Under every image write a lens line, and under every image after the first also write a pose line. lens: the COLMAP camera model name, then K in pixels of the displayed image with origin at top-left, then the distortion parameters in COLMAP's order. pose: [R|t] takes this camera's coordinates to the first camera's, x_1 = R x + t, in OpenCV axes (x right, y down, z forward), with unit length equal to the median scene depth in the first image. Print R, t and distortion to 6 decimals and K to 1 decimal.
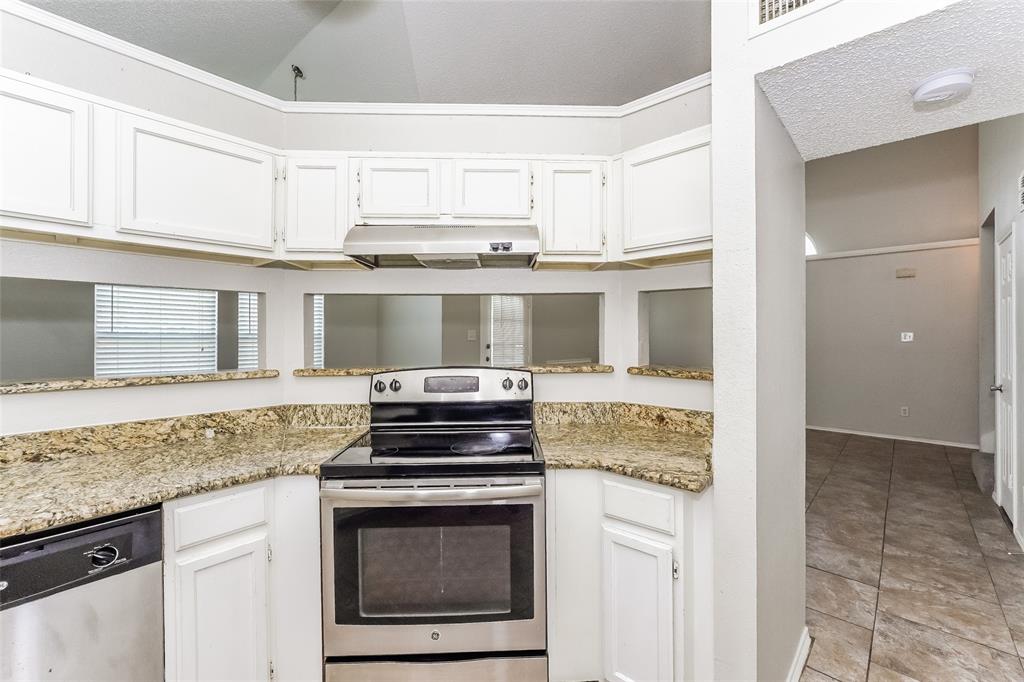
lens RADIAL K [[430.0, 0, 513.7], [0, 430.0, 335.7], [0, 0, 1]] dist [-0.014872, 0.003273]
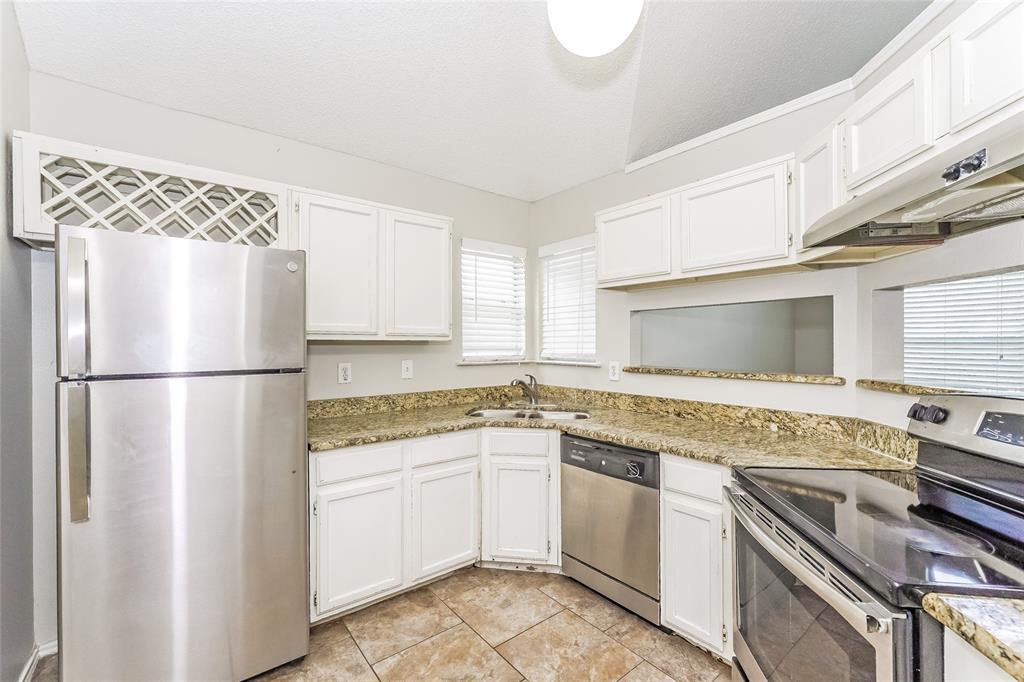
lens RADIAL K [[430.0, 0, 513.4], [0, 430.0, 344.6], [0, 0, 1]] dist [-0.014872, 0.003273]
pose [[-0.168243, 0.003719, -0.985739, 0.511701], [0.005330, 0.999982, 0.002863, 0.003038], [0.985731, -0.004772, -0.168259, 0.505039]]
